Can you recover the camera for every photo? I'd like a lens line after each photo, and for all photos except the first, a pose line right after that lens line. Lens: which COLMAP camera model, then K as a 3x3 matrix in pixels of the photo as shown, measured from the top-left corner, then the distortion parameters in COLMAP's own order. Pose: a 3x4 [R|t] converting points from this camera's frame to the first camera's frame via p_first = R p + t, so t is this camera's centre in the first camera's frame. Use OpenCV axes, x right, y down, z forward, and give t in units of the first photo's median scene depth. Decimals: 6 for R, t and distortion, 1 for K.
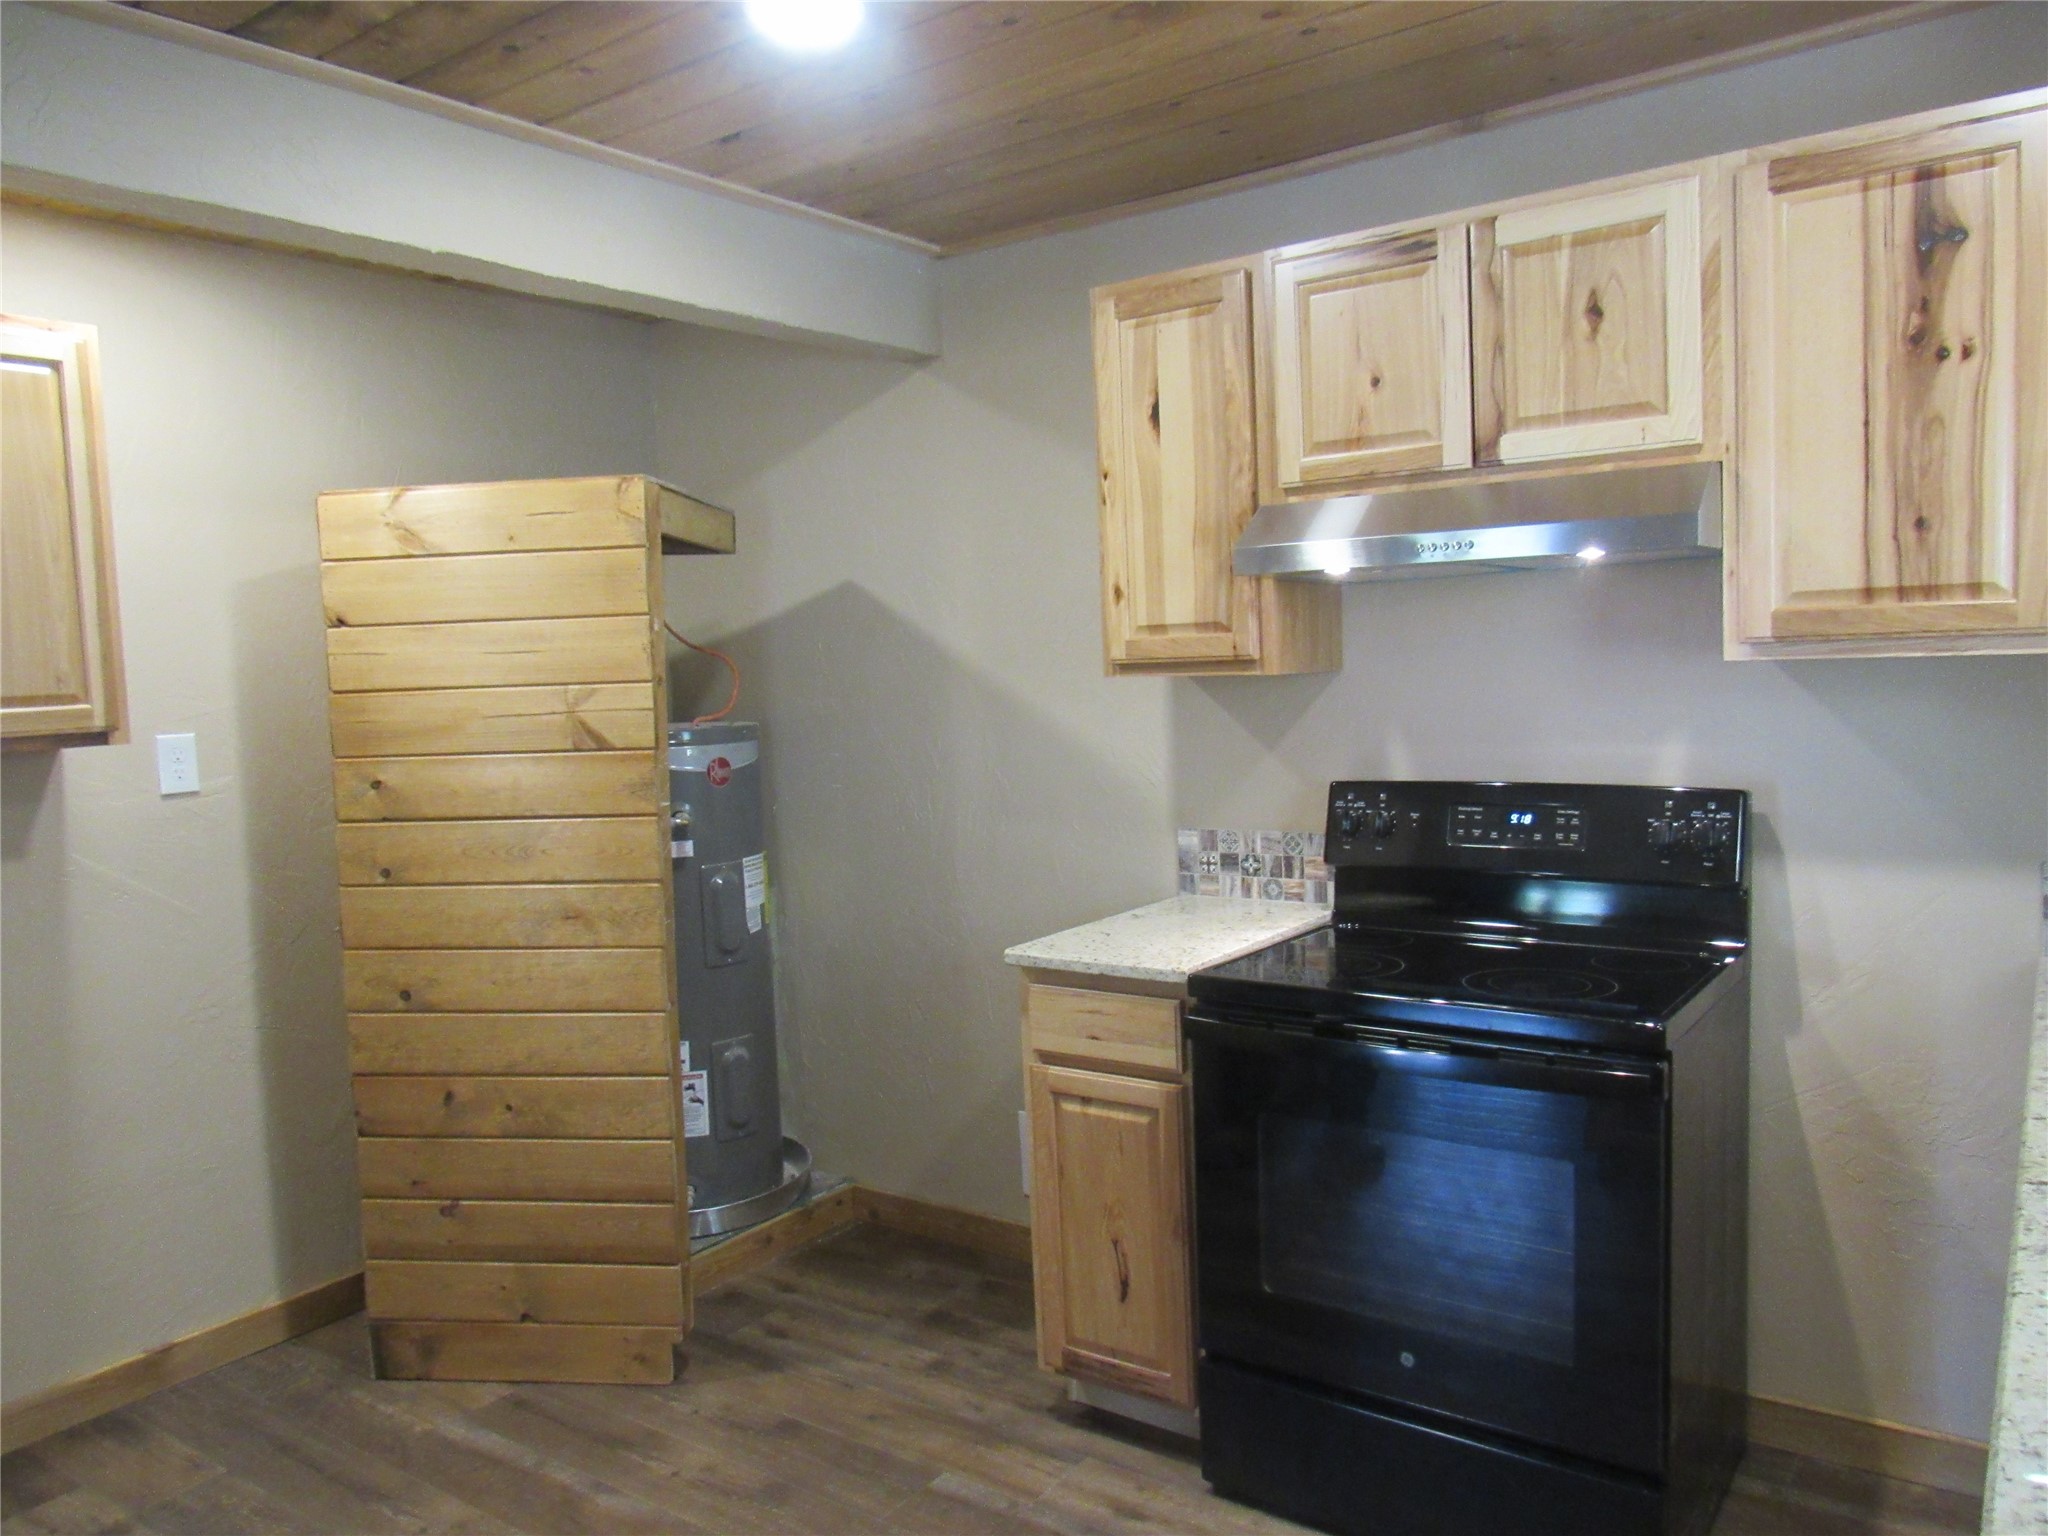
lens RADIAL K [[1462.1, 0, 1024.9], [0, 1462.1, 771.1], [0, 0, 1]] dist [-0.031682, 0.009467]
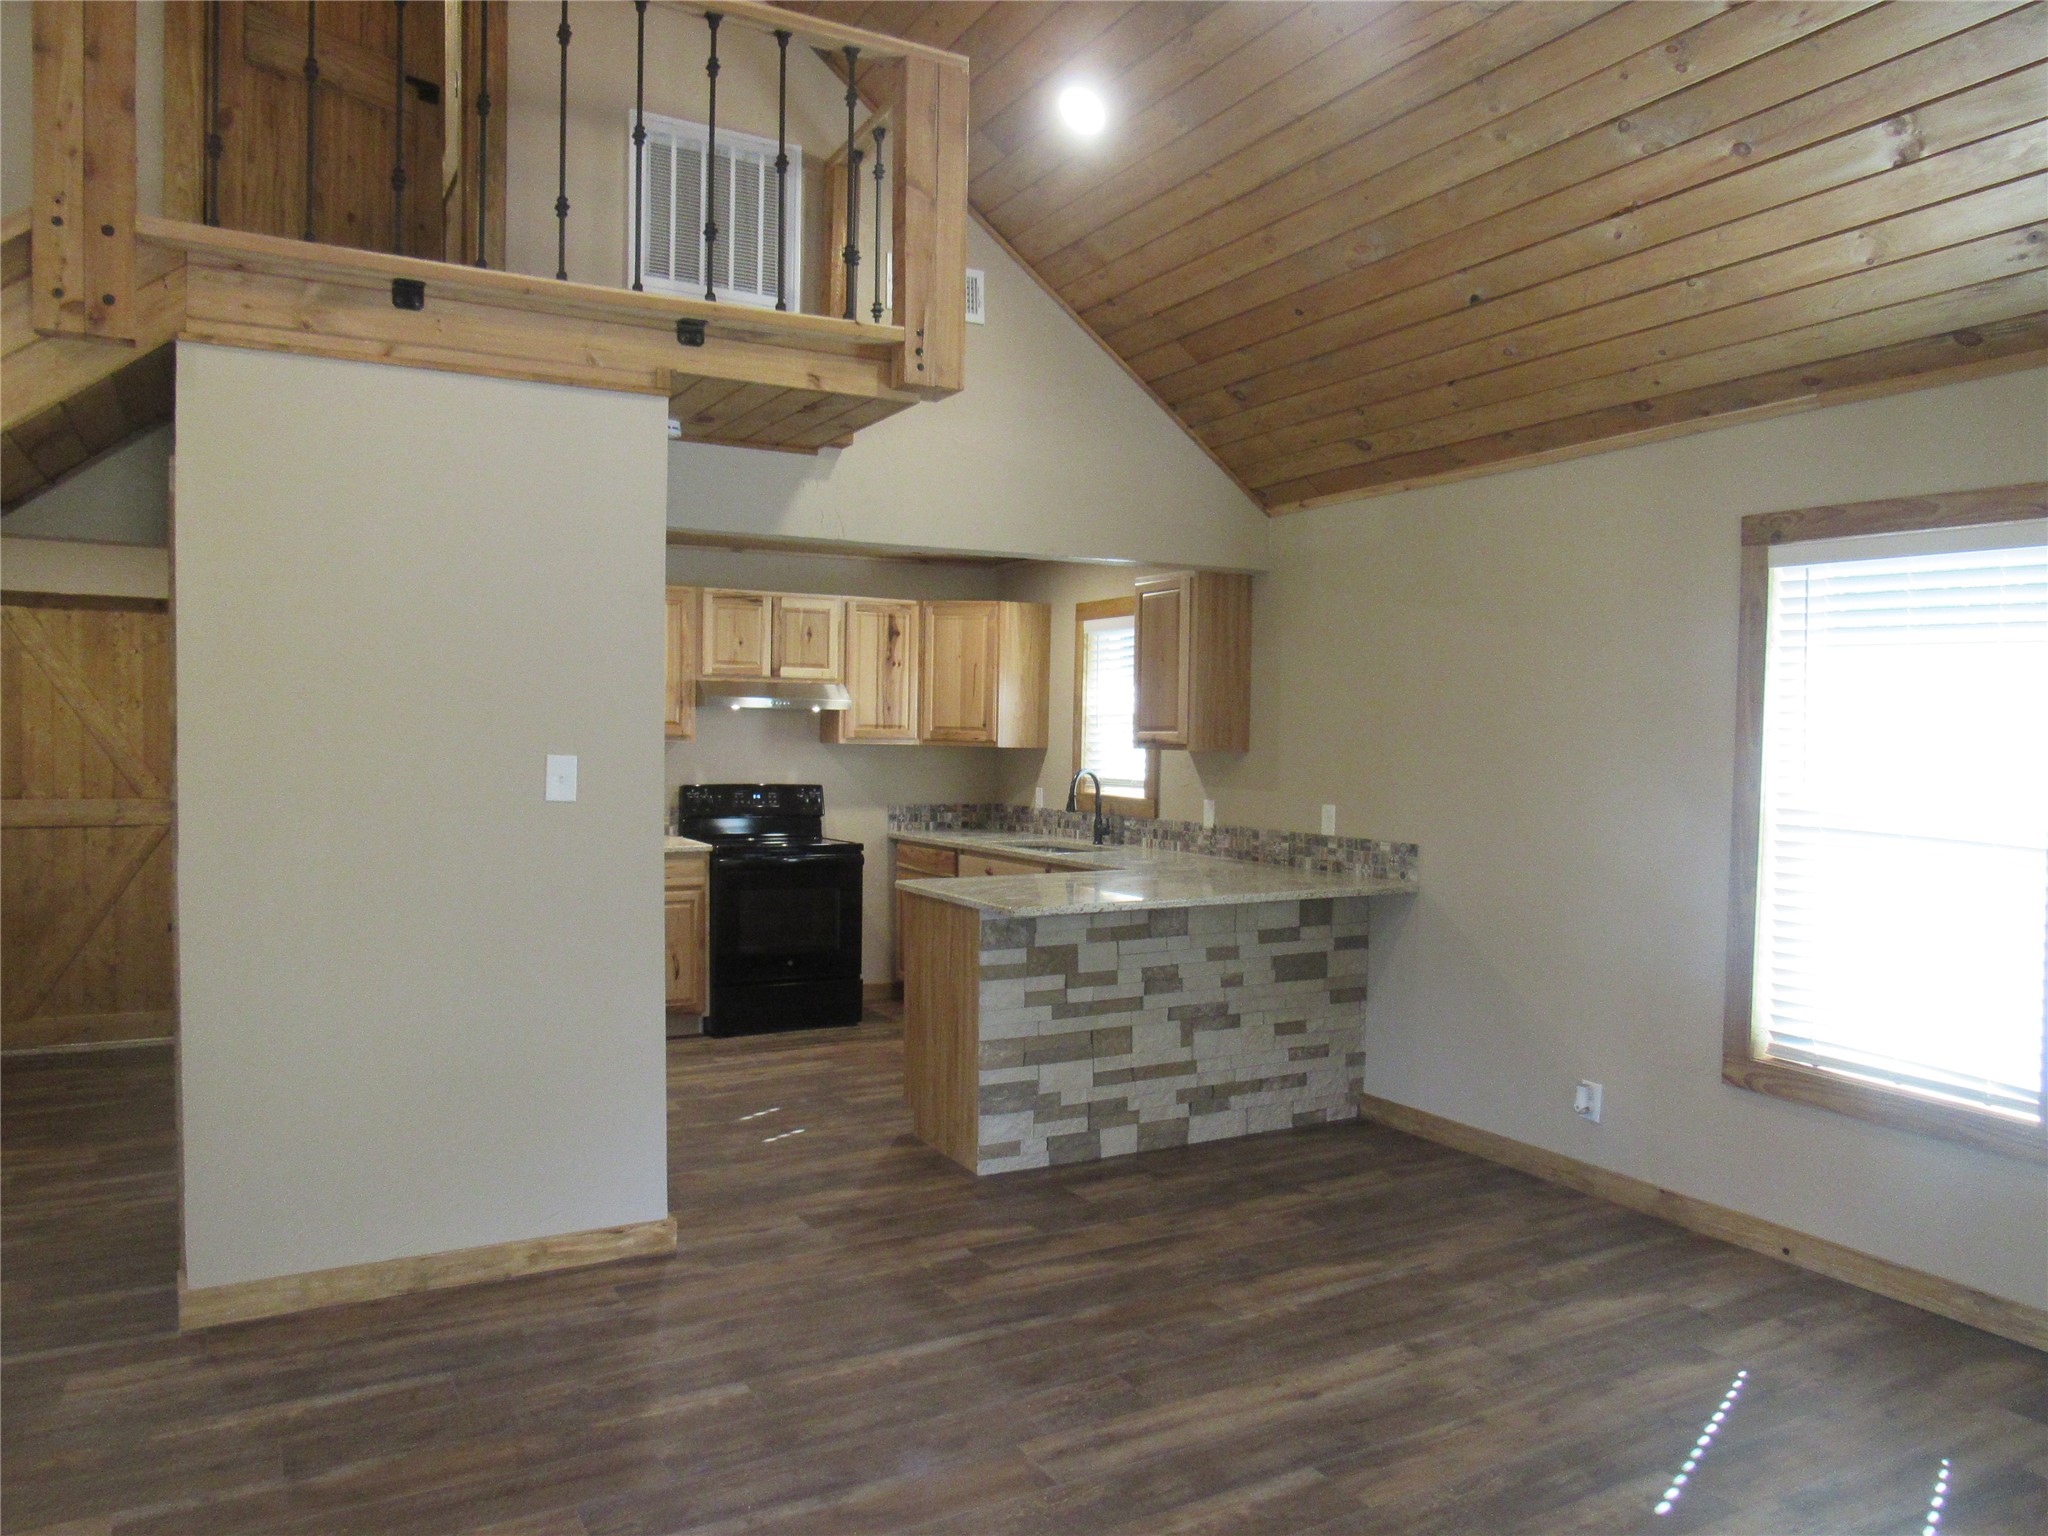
lens RADIAL K [[1462.1, 0, 1026.4], [0, 1462.1, 768.9], [0, 0, 1]] dist [-0.031682, 0.009467]
pose [[0.420428, 0.026092, 0.906951, -2.048187], [0.039521, 0.998111, -0.047035, 0.135551], [-0.906465, 0.055618, 0.418602, -0.683367]]
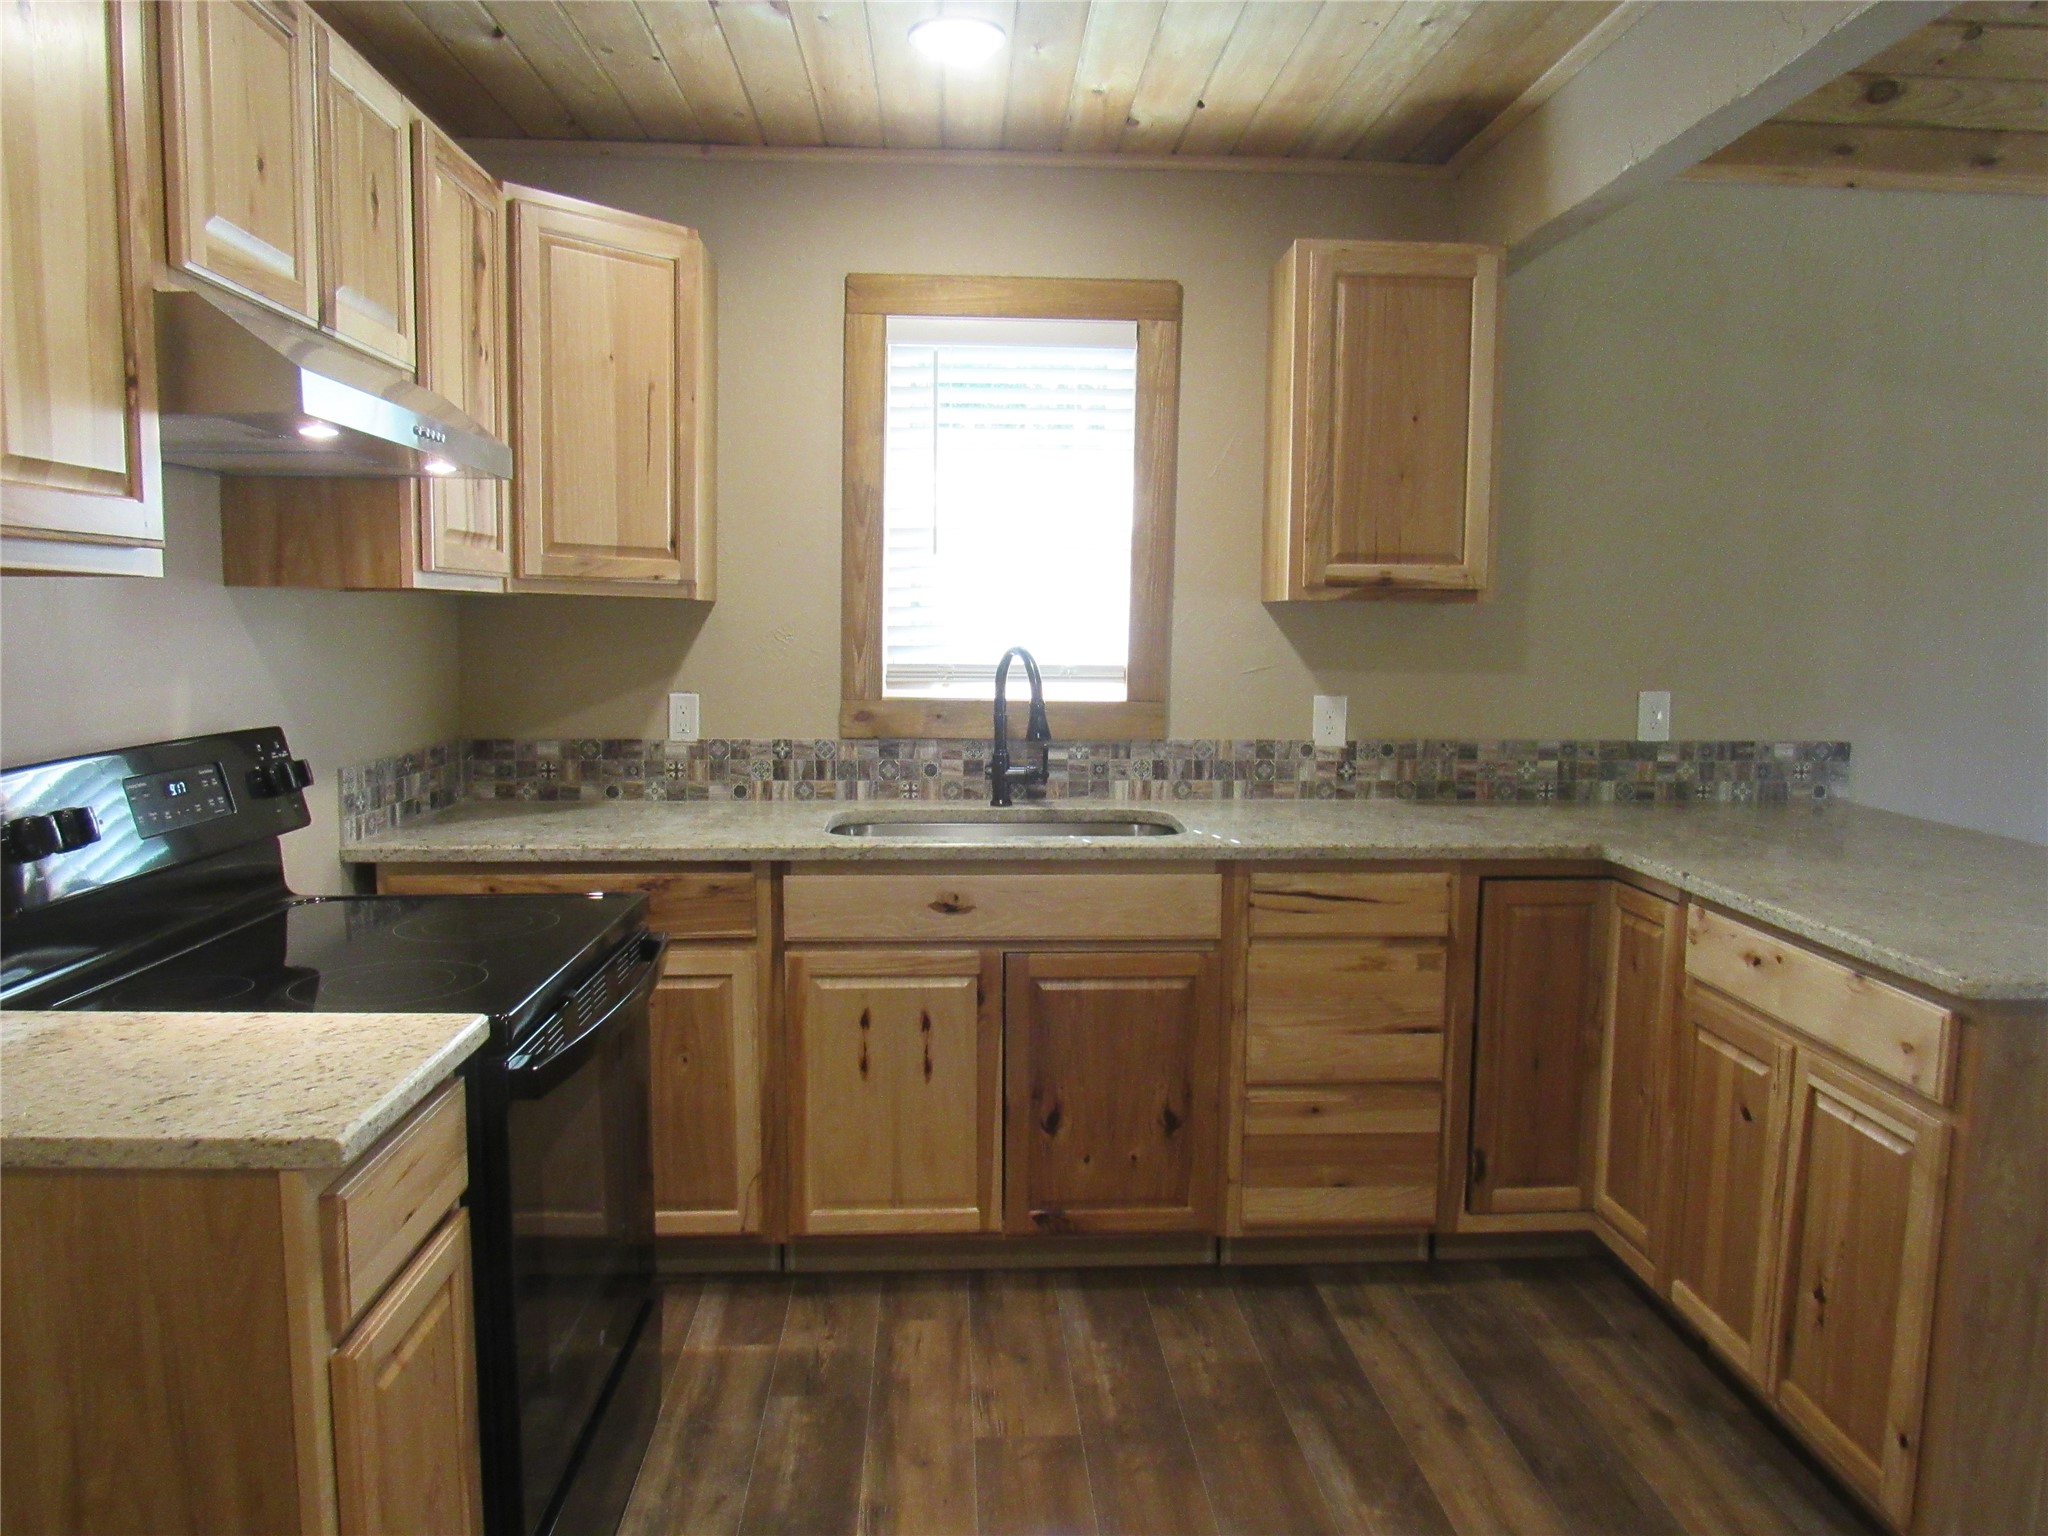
lens RADIAL K [[1462.1, 0, 1028.7], [0, 1462.1, 769.4], [0, 0, 1]] dist [-0.031682, 0.009467]
pose [[-0.625092, -0.046149, 0.779186, -0.519750], [0.078017, 0.989558, 0.121197, -0.033443], [-0.776643, 0.136549, -0.614964, 1.126056]]
